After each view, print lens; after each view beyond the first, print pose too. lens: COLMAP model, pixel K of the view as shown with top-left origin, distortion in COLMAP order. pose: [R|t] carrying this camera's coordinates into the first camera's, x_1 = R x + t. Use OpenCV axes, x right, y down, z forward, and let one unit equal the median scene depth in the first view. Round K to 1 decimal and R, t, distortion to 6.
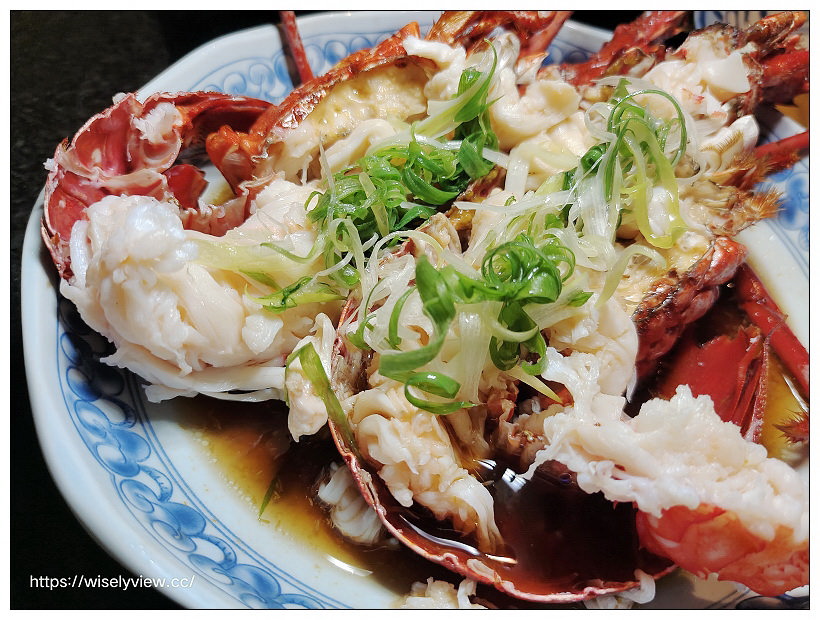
lens RADIAL K [[592.4, 0, 410.0], [0, 592.4, 310.0], [0, 0, 1]] dist [-0.005356, -0.000335]
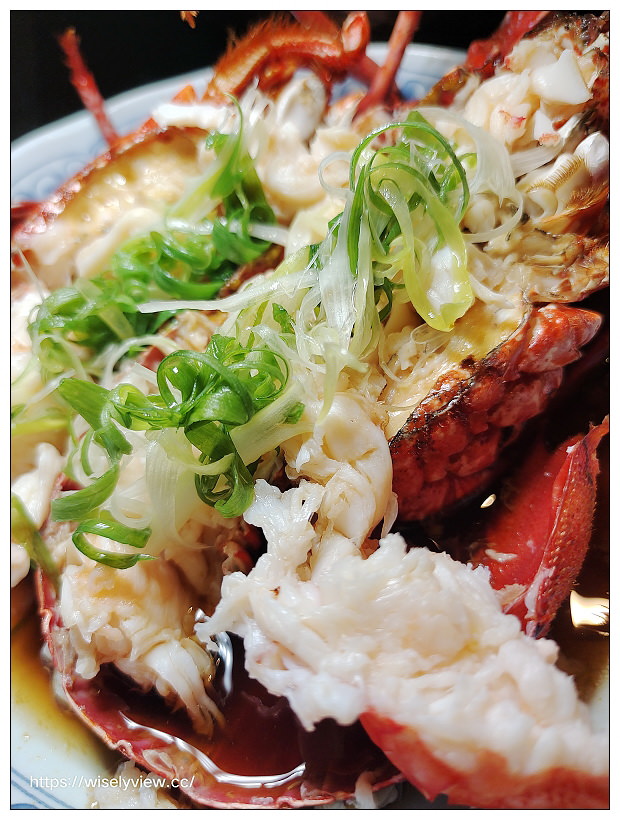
lens RADIAL K [[608.7, 0, 310.0], [0, 608.7, 410.0], [0, 0, 1]] dist [-0.030110, -0.001868]
pose [[0.973625, -0.065456, -0.218561, 0.401393], [0.073367, 0.996904, 0.028267, -0.037622], [0.216035, -0.043557, 0.975414, 0.200762]]
